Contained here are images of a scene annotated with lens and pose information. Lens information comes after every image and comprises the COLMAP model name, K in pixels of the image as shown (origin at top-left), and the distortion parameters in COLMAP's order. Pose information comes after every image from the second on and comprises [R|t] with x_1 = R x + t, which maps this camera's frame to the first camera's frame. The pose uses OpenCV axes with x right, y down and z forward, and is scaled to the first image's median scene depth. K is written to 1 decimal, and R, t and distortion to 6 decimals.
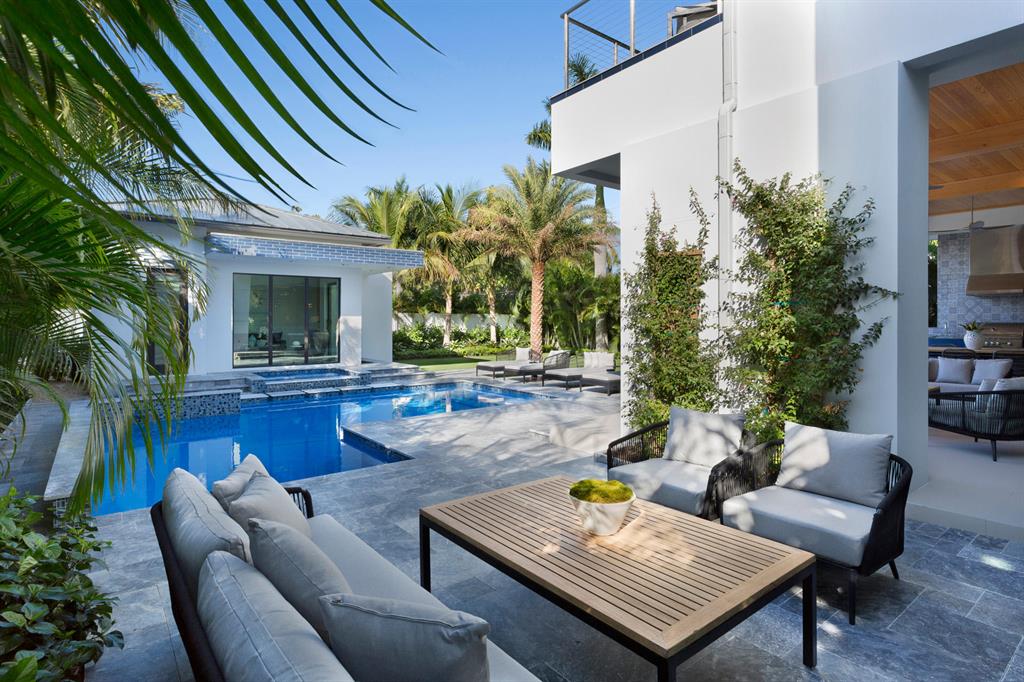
lens RADIAL K [[531.8, 0, 505.3], [0, 531.8, 332.5], [0, 0, 1]] dist [0.004189, 0.002112]
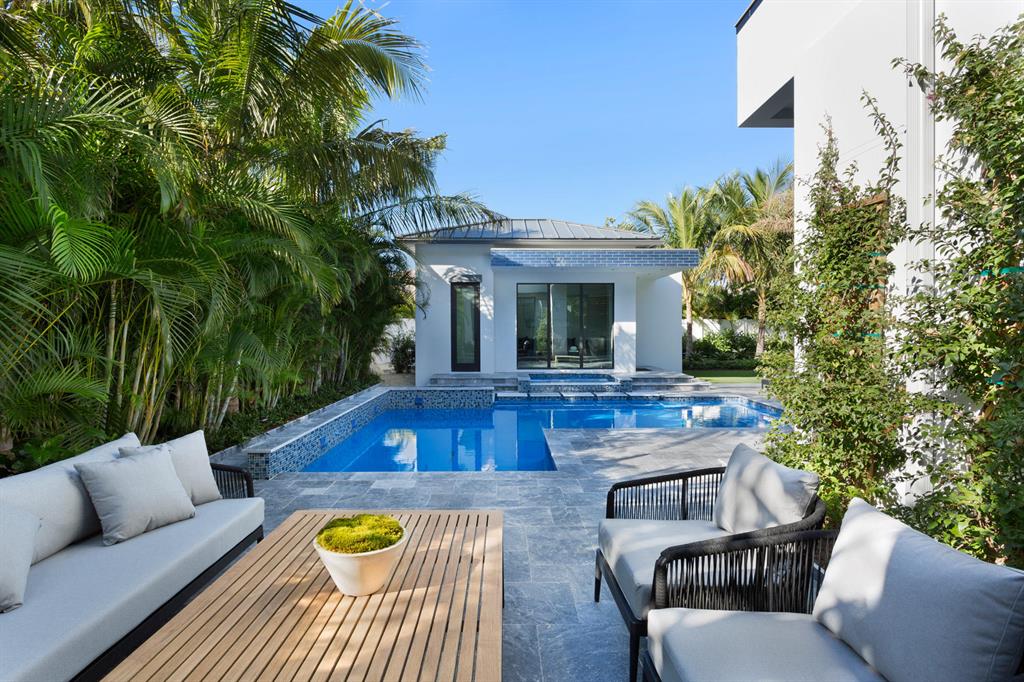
lens RADIAL K [[531.8, 0, 508.9], [0, 531.8, 341.7], [0, 0, 1]] dist [0.004189, 0.002112]
pose [[0.794685, 0.014201, -0.606856, 0.162545], [-0.014507, 0.999885, 0.004401, 0.005689], [0.606849, 0.005306, 0.794800, 0.111817]]
